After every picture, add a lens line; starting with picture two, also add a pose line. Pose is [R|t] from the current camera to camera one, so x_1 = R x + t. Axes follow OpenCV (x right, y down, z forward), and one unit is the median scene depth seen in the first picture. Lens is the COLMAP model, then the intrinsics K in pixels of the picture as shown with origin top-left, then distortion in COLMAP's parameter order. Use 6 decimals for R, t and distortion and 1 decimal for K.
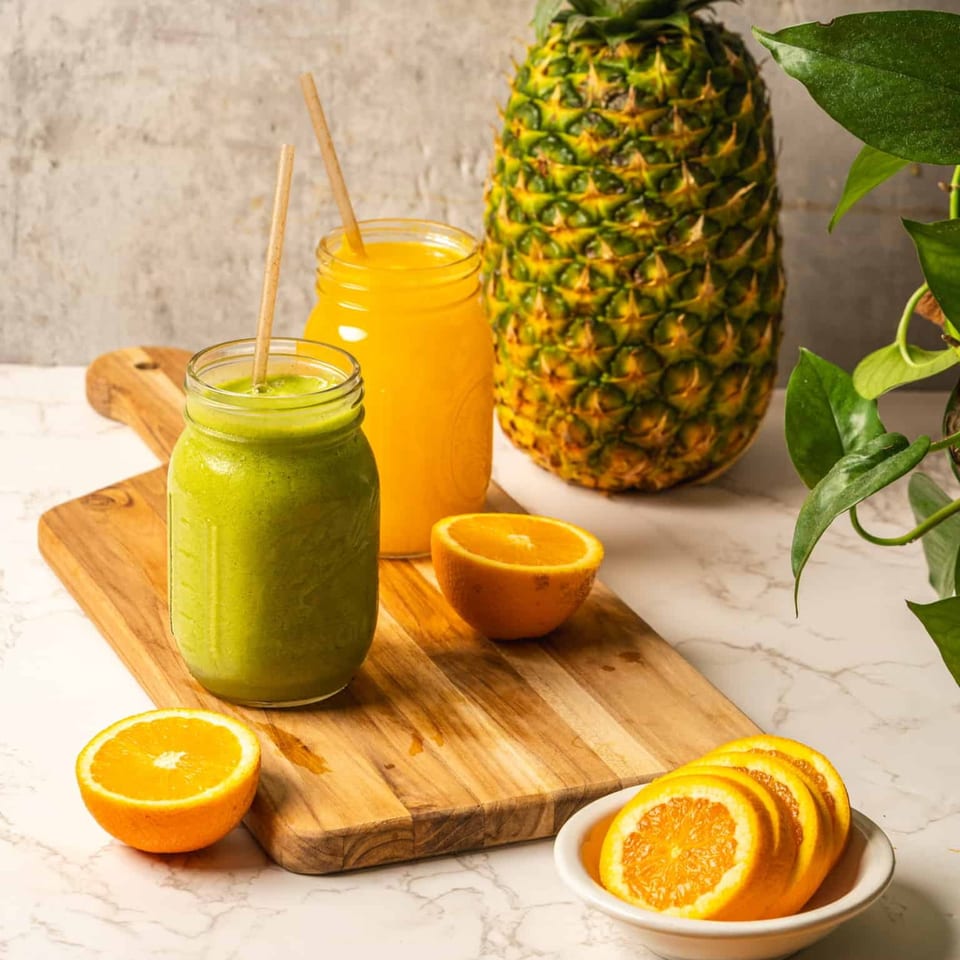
lens RADIAL K [[4049.5, 0, 480.0], [0, 4049.5, 480.0], [0, 0, 1]] dist [0.123949, -5.014589]
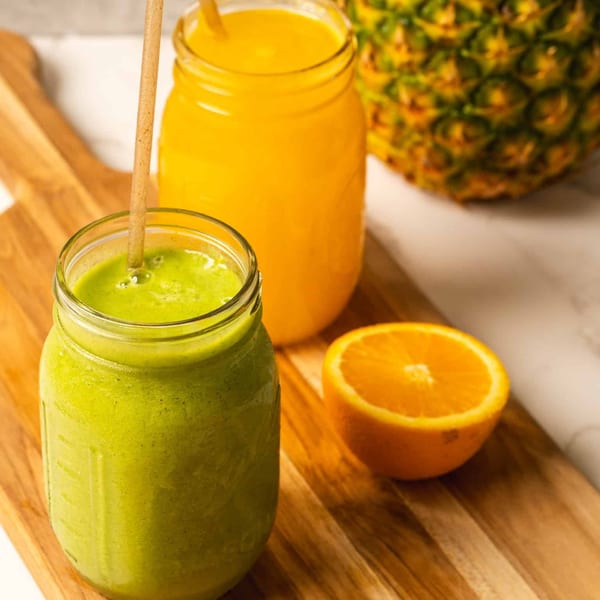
lens RADIAL K [[2530.9, 0, 300.0], [0, 2530.9, 300.0], [0, 0, 1]] dist [0.123949, -5.014589]
pose [[0.996732, -0.051523, 0.062223, -0.048305], [0.031620, 0.957585, 0.286412, -0.155159], [-0.074340, -0.283508, 0.956084, 0.425248]]
